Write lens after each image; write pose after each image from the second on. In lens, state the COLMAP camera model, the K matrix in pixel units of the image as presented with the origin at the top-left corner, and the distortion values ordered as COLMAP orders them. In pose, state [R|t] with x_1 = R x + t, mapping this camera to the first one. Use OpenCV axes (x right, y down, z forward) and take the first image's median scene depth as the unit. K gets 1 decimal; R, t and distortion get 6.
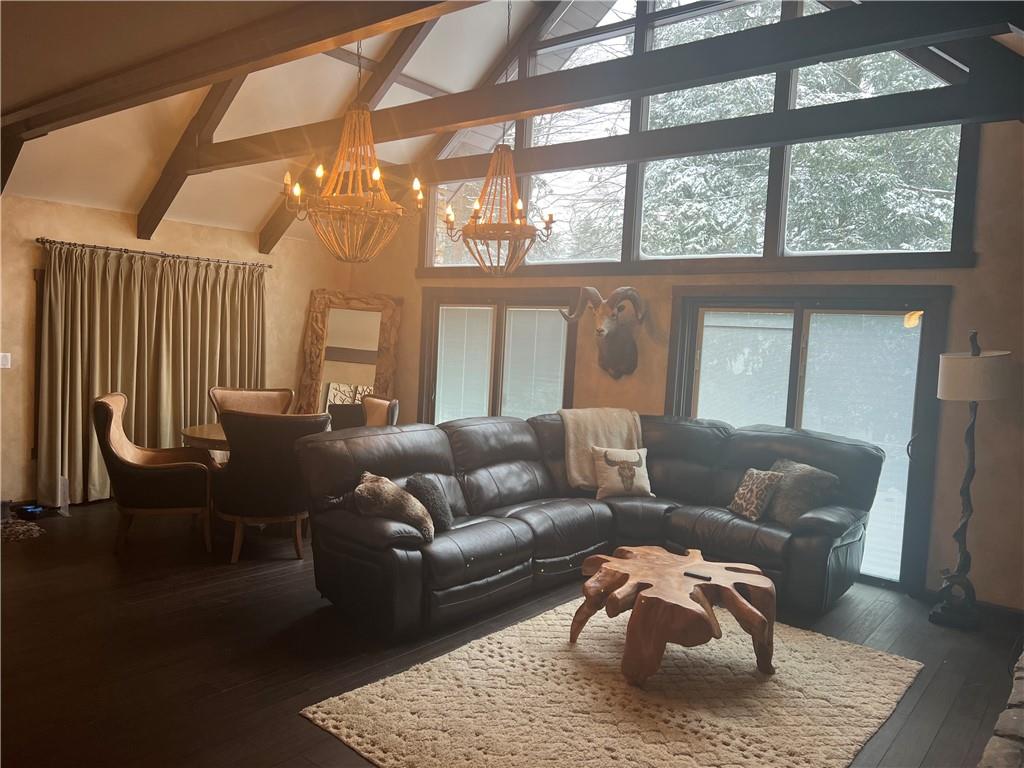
lens RADIAL K [[746.3, 0, 521.8], [0, 746.3, 382.2], [0, 0, 1]] dist [0.010047, -0.003579]
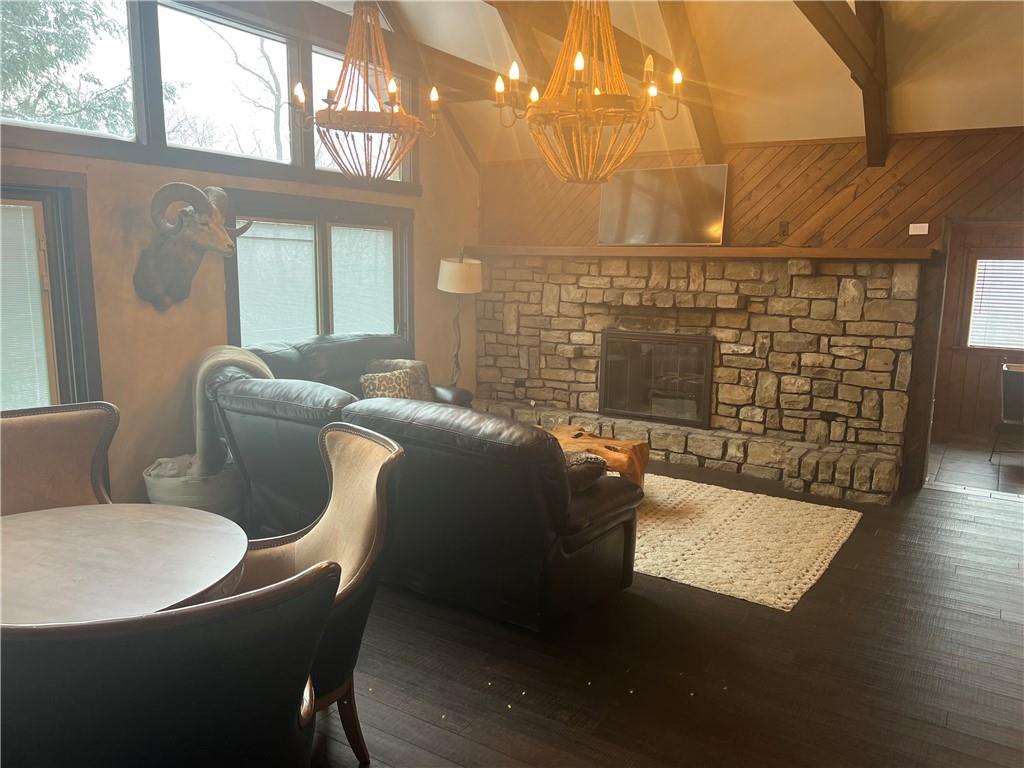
lens RADIAL K [[746.3, 0, 521.8], [0, 746.3, 382.2], [0, 0, 1]] dist [0.010047, -0.003579]
pose [[-0.096724, -0.210744, 0.972744, -0.723883], [0.030981, 0.976216, 0.214577, -0.093601], [-0.994829, 0.050892, -0.087895, 0.819549]]
